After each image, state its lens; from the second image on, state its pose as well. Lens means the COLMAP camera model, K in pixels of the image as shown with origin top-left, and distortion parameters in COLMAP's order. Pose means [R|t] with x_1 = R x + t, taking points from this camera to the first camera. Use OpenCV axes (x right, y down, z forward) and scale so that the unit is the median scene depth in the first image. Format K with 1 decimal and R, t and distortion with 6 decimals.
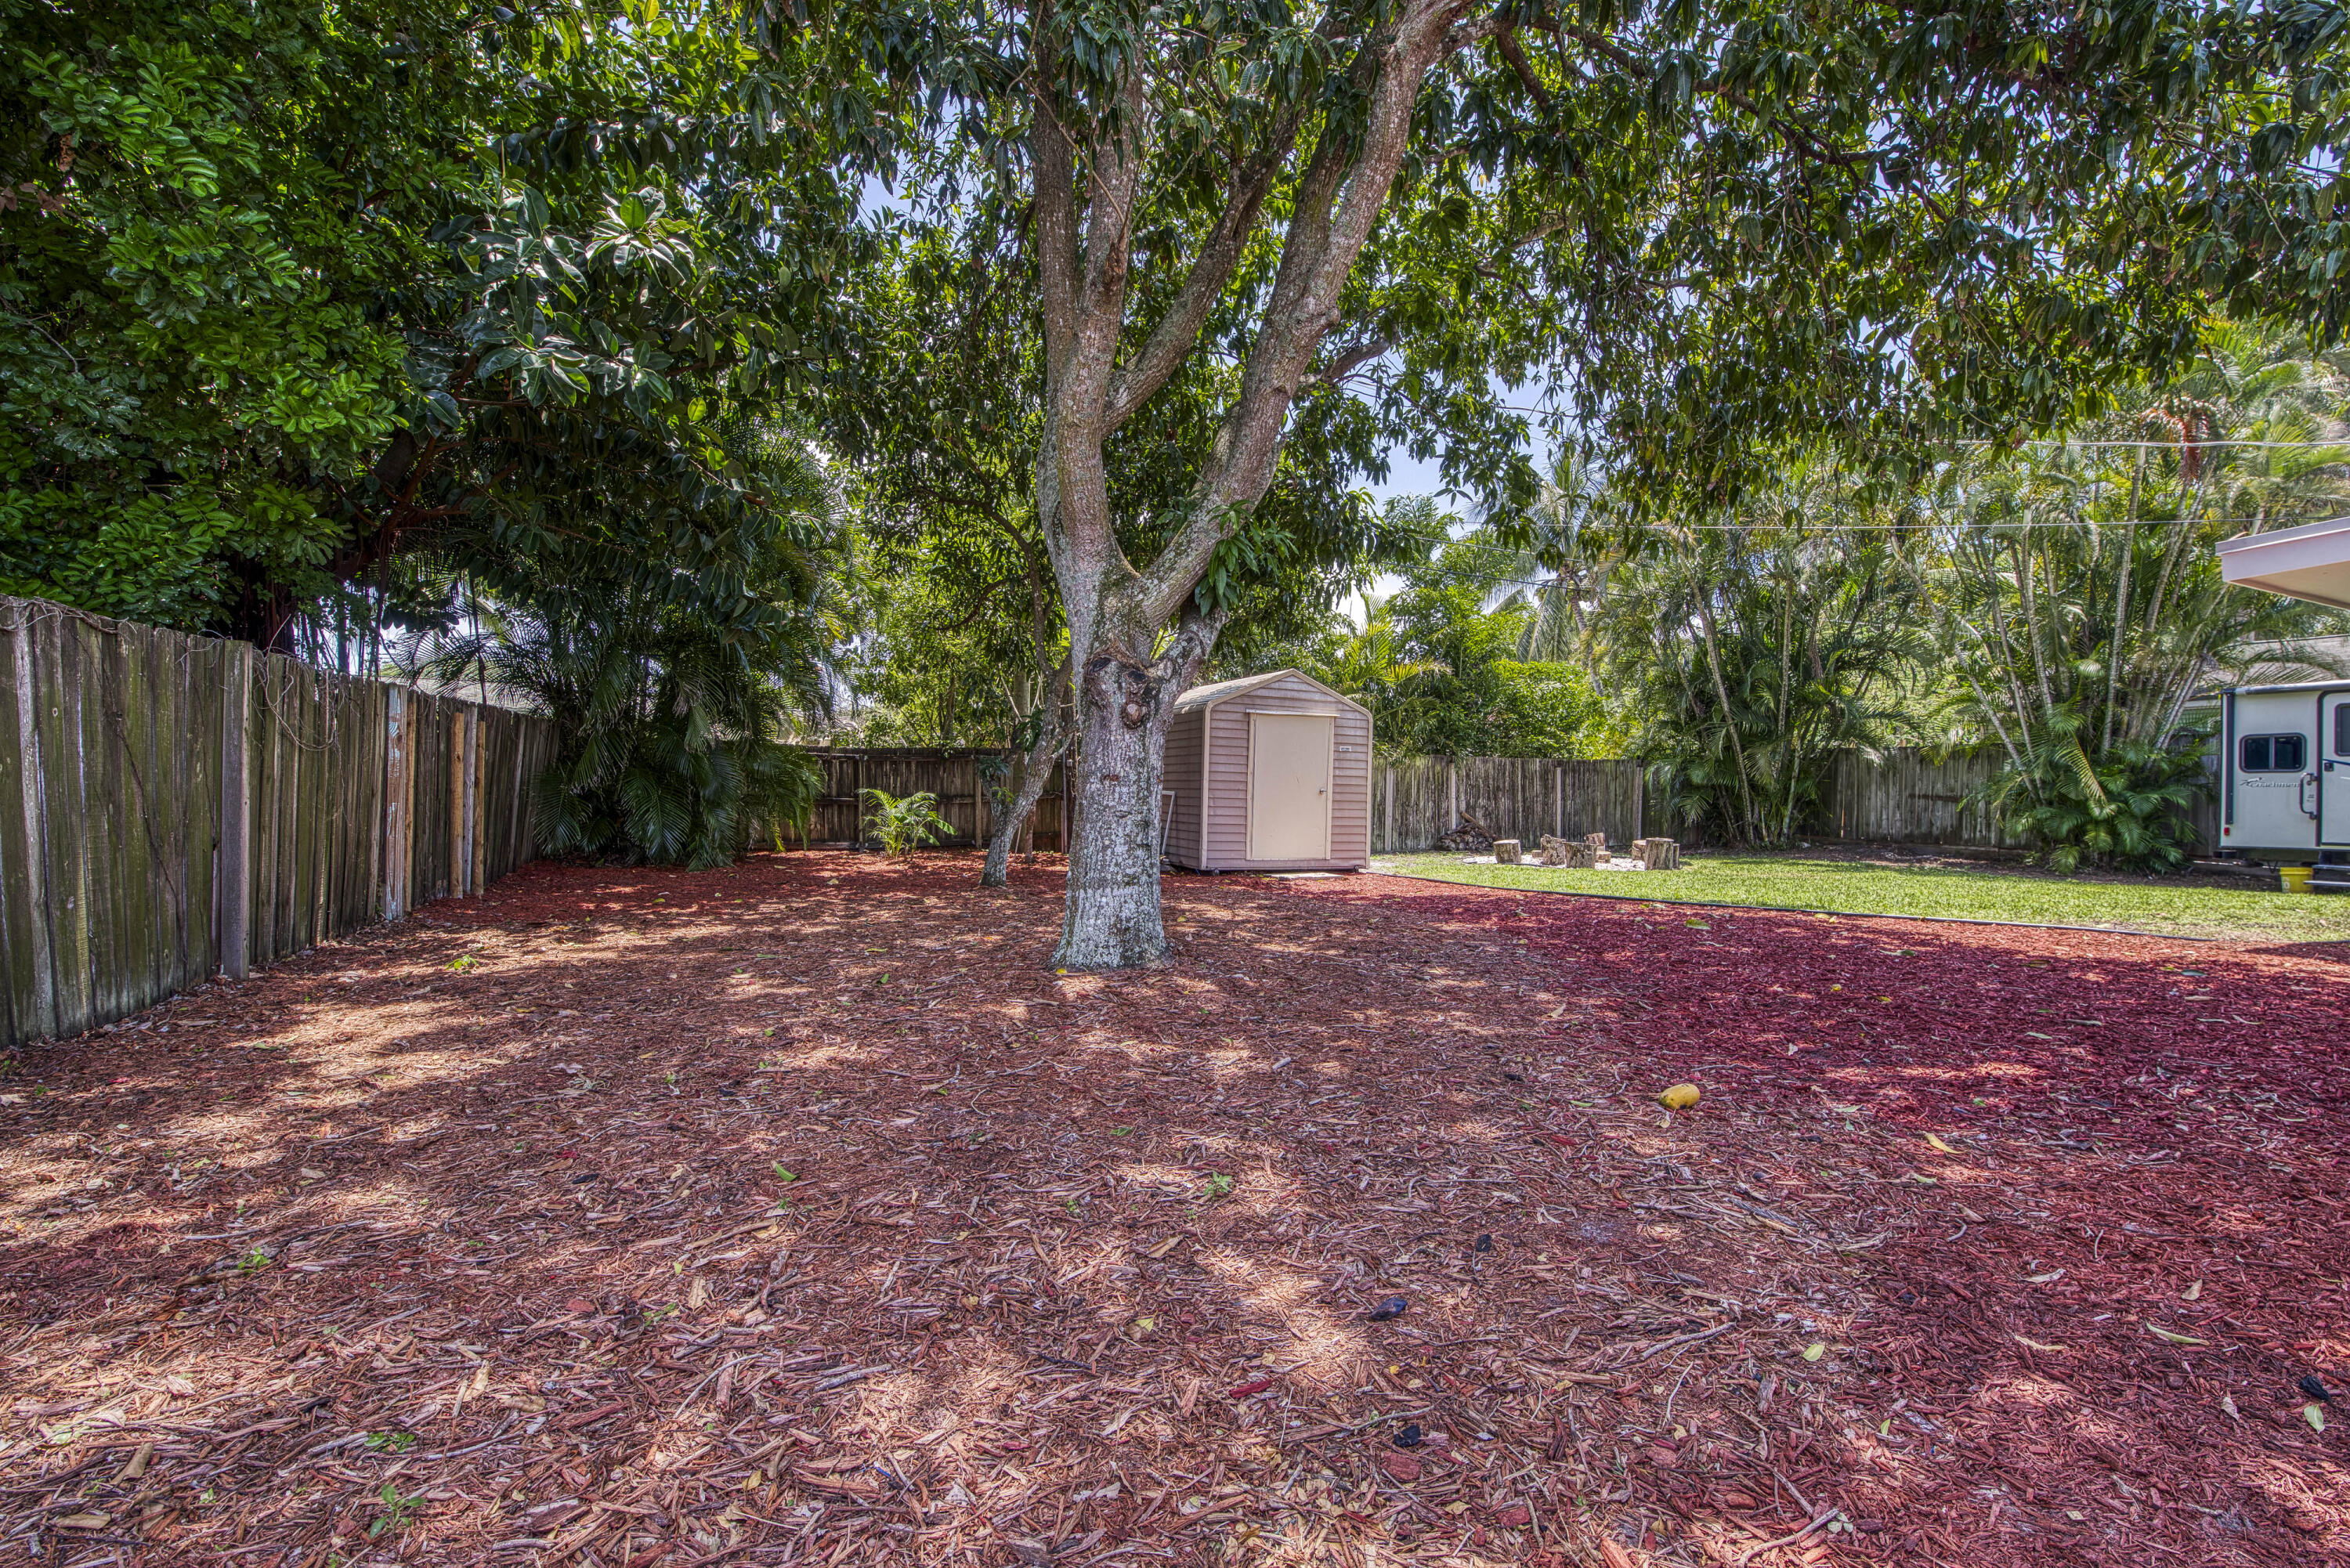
lens RADIAL K [[1011.1, 0, 1199.9], [0, 1011.1, 793.0], [0, 0, 1]] dist [-0.000361, -0.011323]
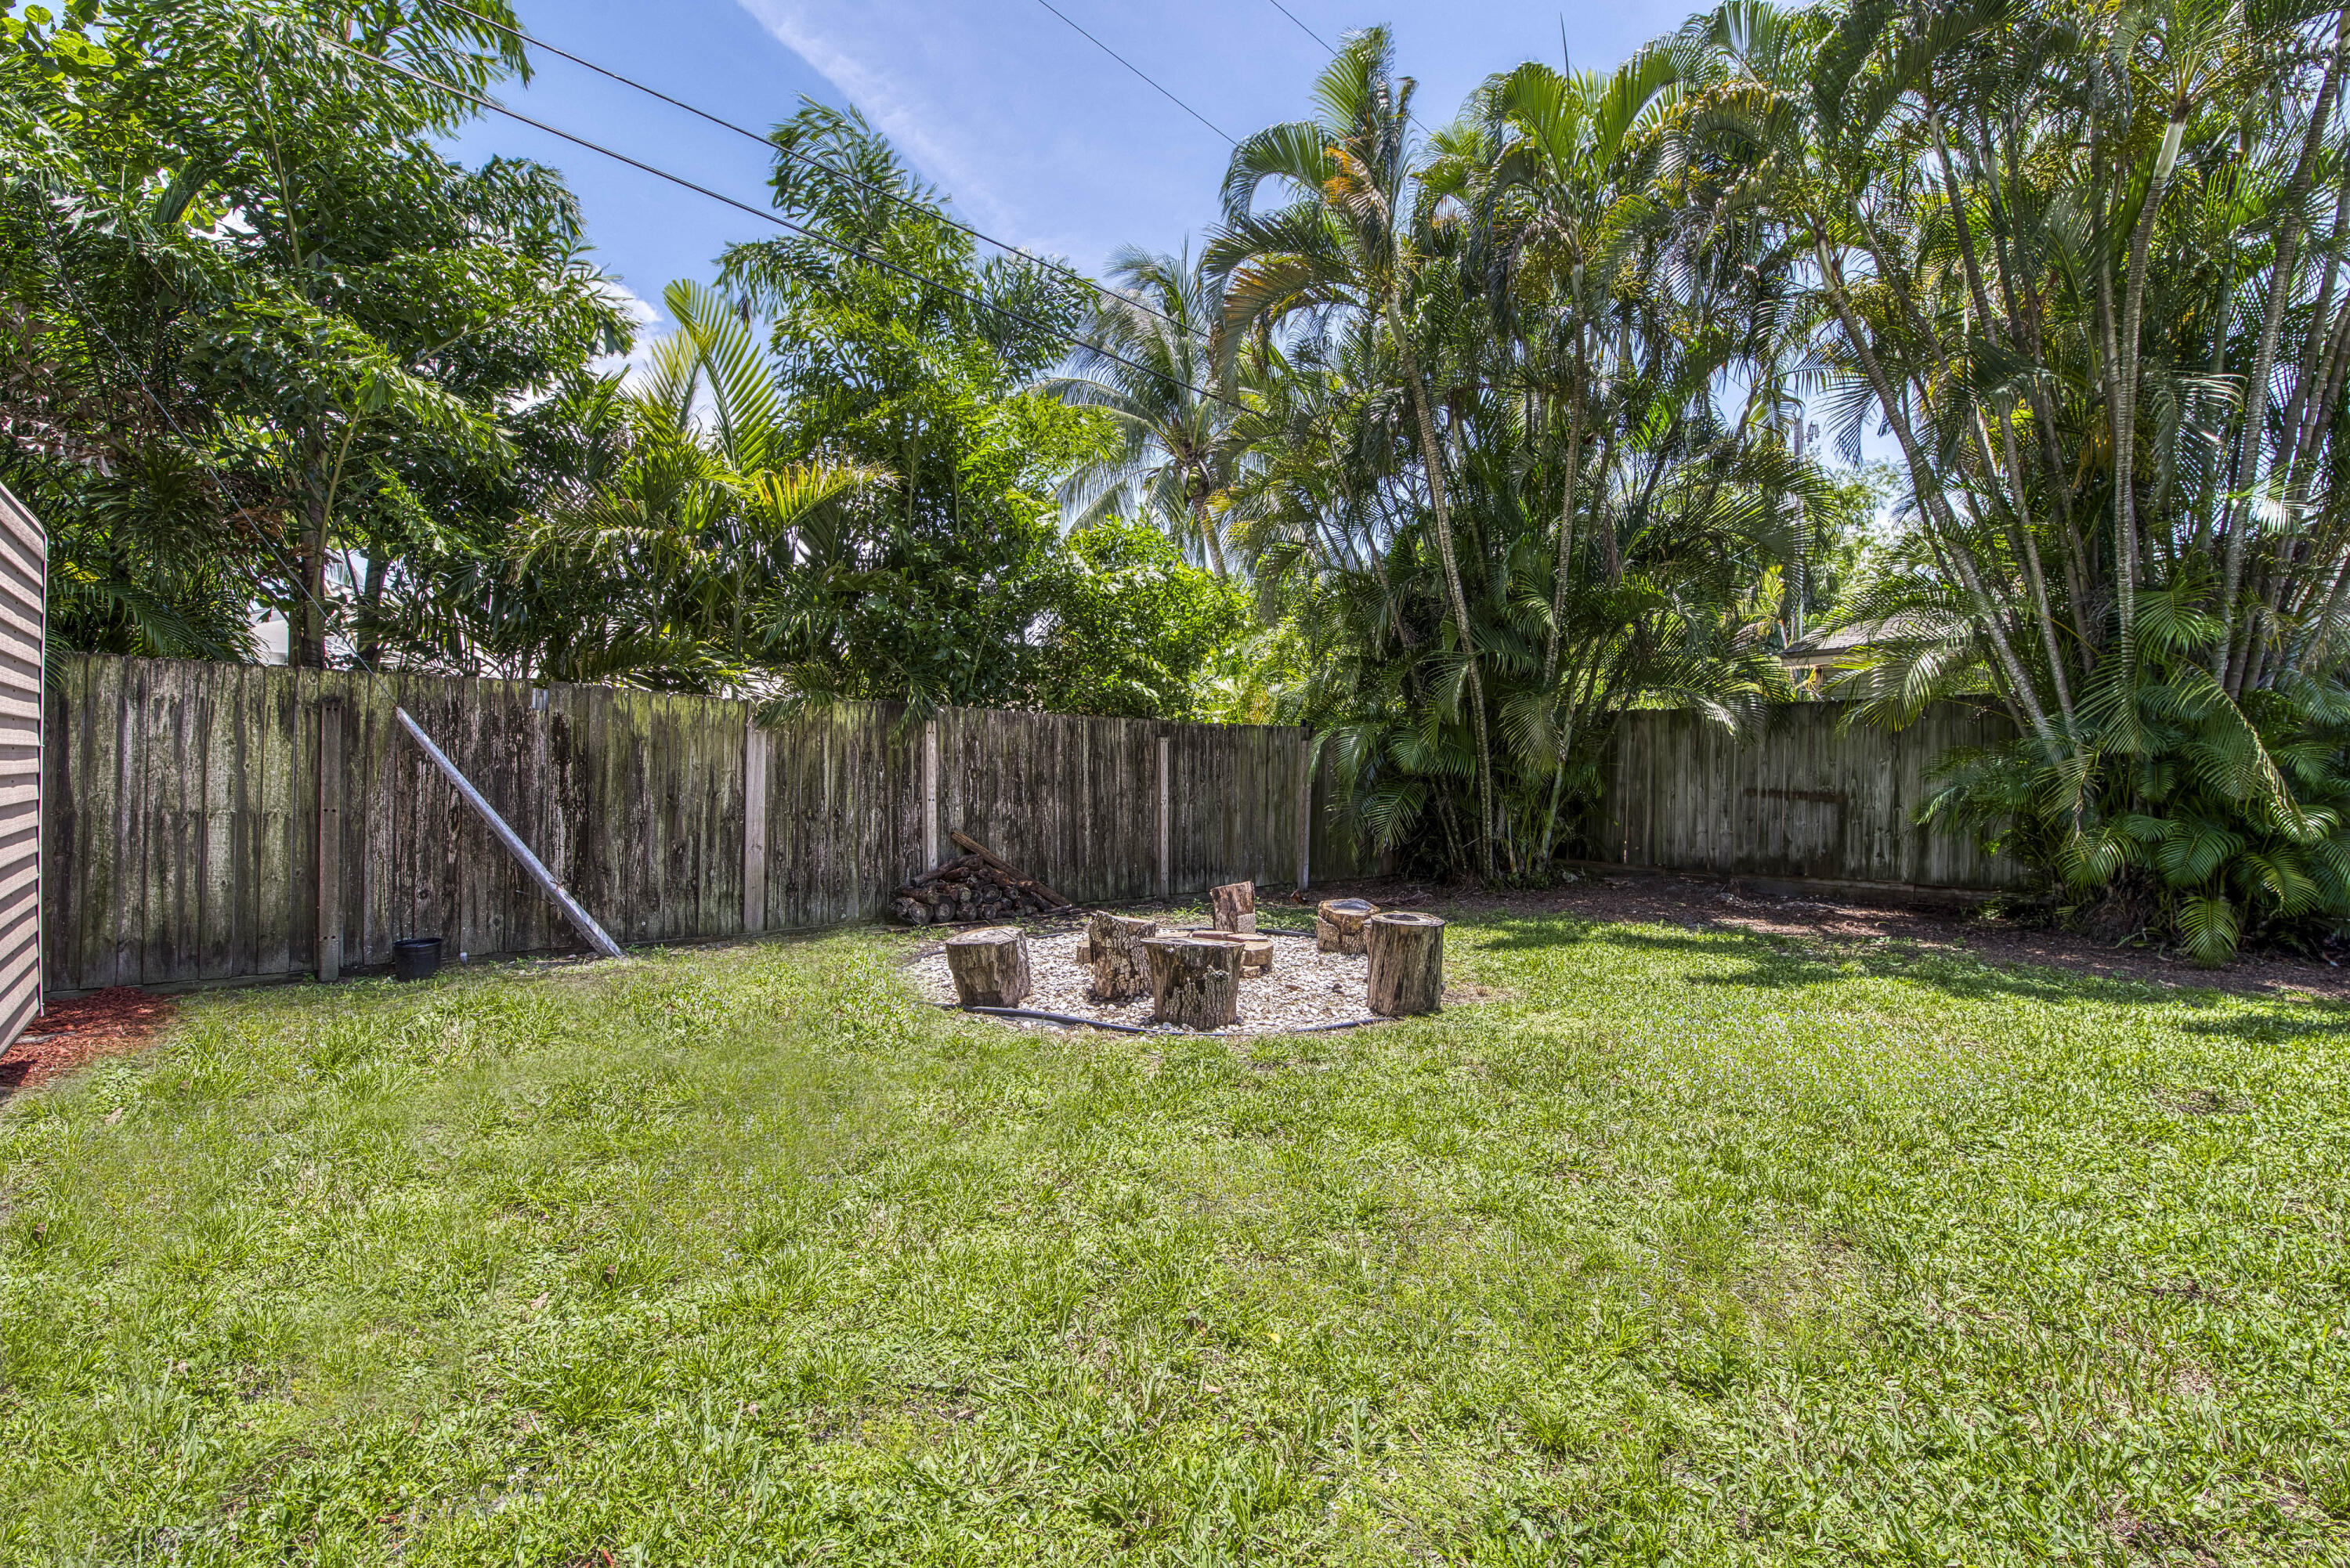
lens RADIAL K [[1011.1, 0, 1199.9], [0, 1011.1, 793.0], [0, 0, 1]] dist [-0.000361, -0.011323]
pose [[0.939997, -0.004353, 0.341155, 0.208365], [0.002858, 0.999984, 0.004884, 0.000101], [-0.341171, -0.003616, 0.939994, 0.541421]]
